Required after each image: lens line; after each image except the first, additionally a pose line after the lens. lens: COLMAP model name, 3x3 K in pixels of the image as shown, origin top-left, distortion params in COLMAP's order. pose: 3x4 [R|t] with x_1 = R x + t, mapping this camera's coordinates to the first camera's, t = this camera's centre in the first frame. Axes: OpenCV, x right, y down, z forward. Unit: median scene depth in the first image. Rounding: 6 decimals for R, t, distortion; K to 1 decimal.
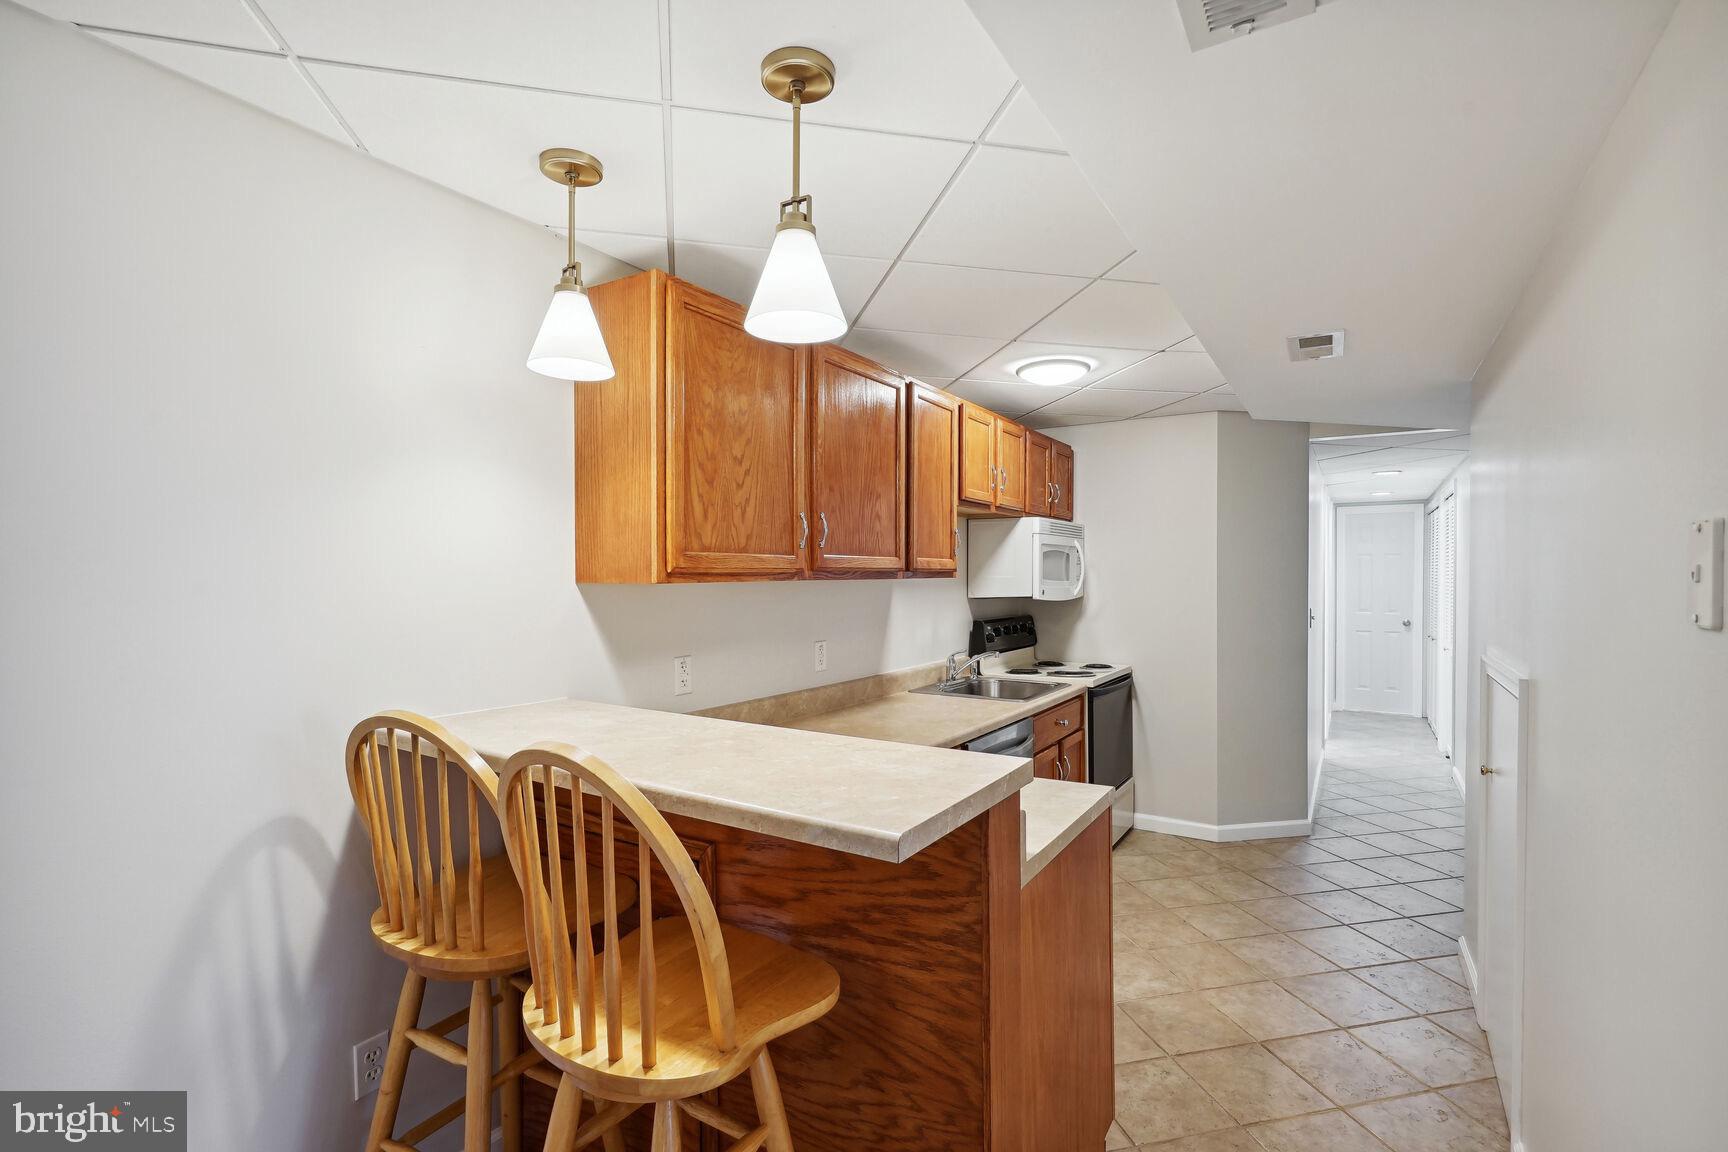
lens RADIAL K [[791.6, 0, 860.7], [0, 791.6, 583.1], [0, 0, 1]] dist [-0.000398, -0.000265]
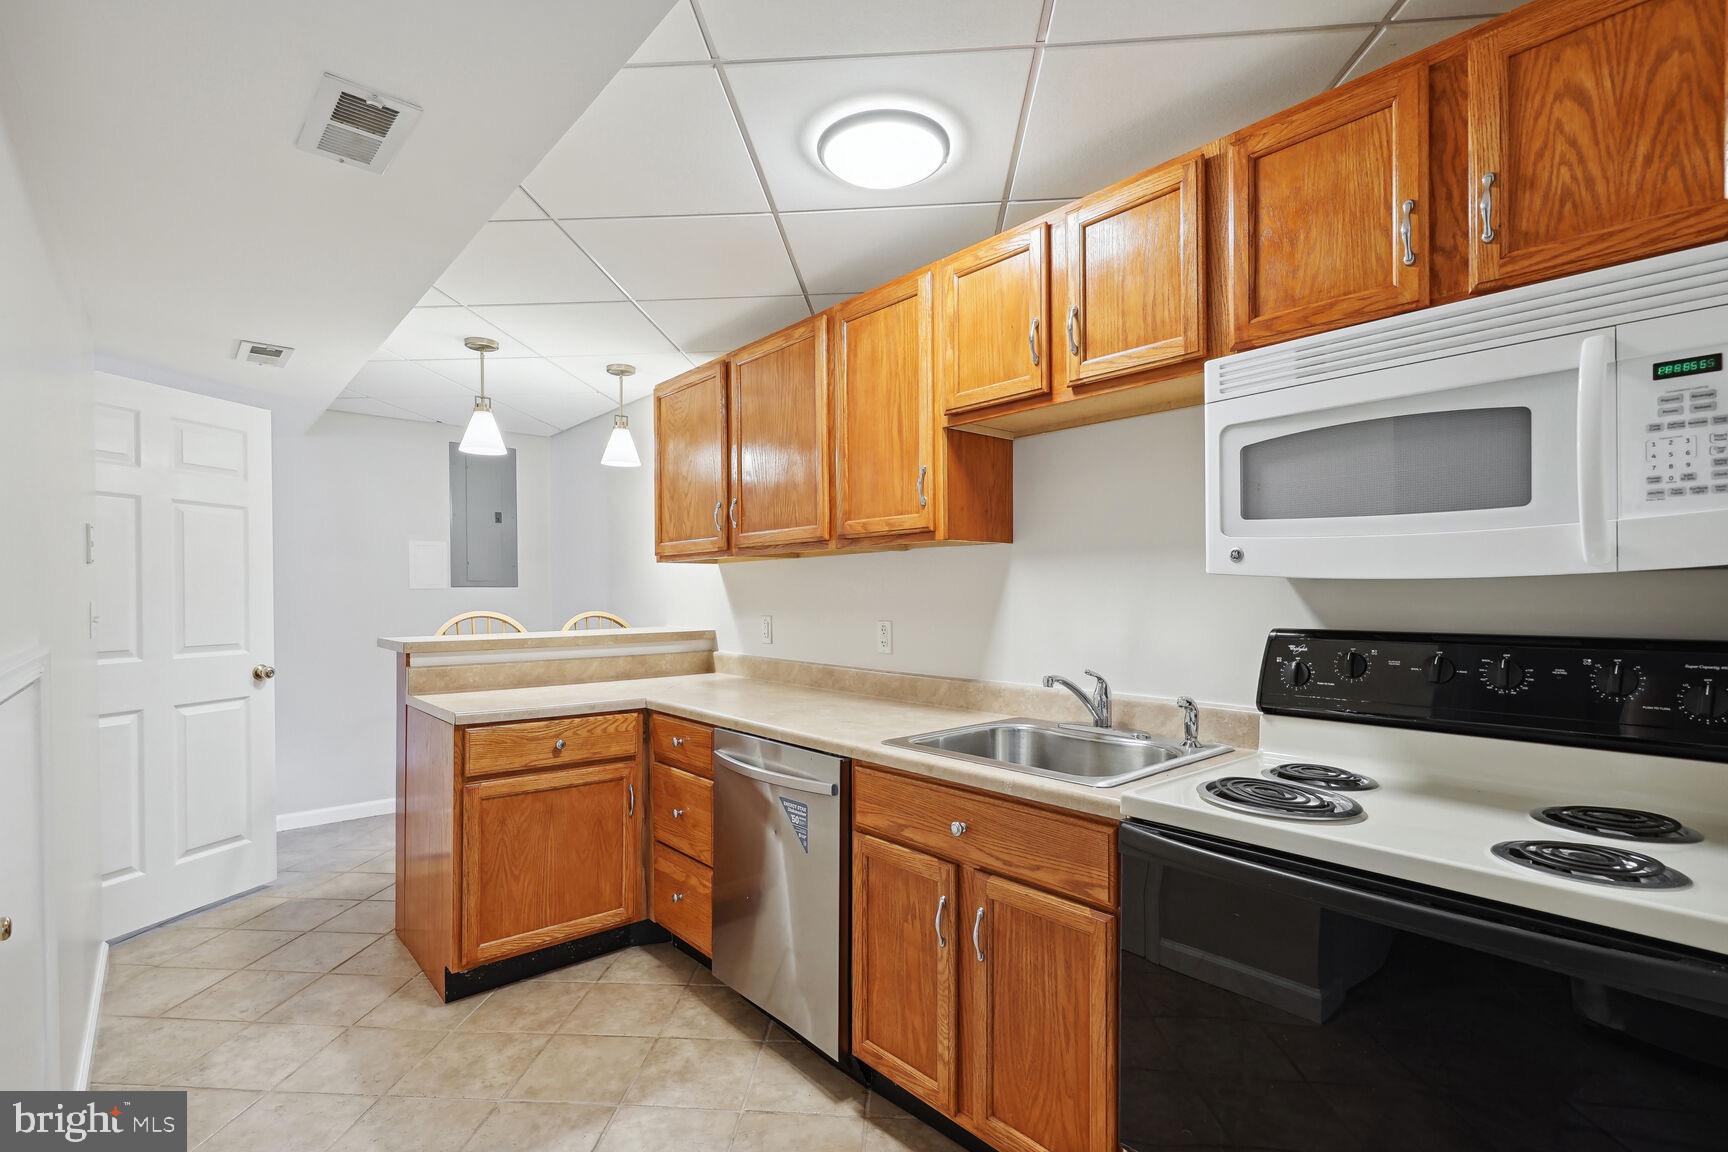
lens RADIAL K [[791.6, 0, 860.7], [0, 791.6, 583.1], [0, 0, 1]] dist [-0.000398, -0.000265]
pose [[-0.276422, 0.001644, -0.961035, 1.080151], [0.002338, 0.999997, 0.001038, 0.038712], [0.961034, -0.001960, -0.276424, 1.578005]]
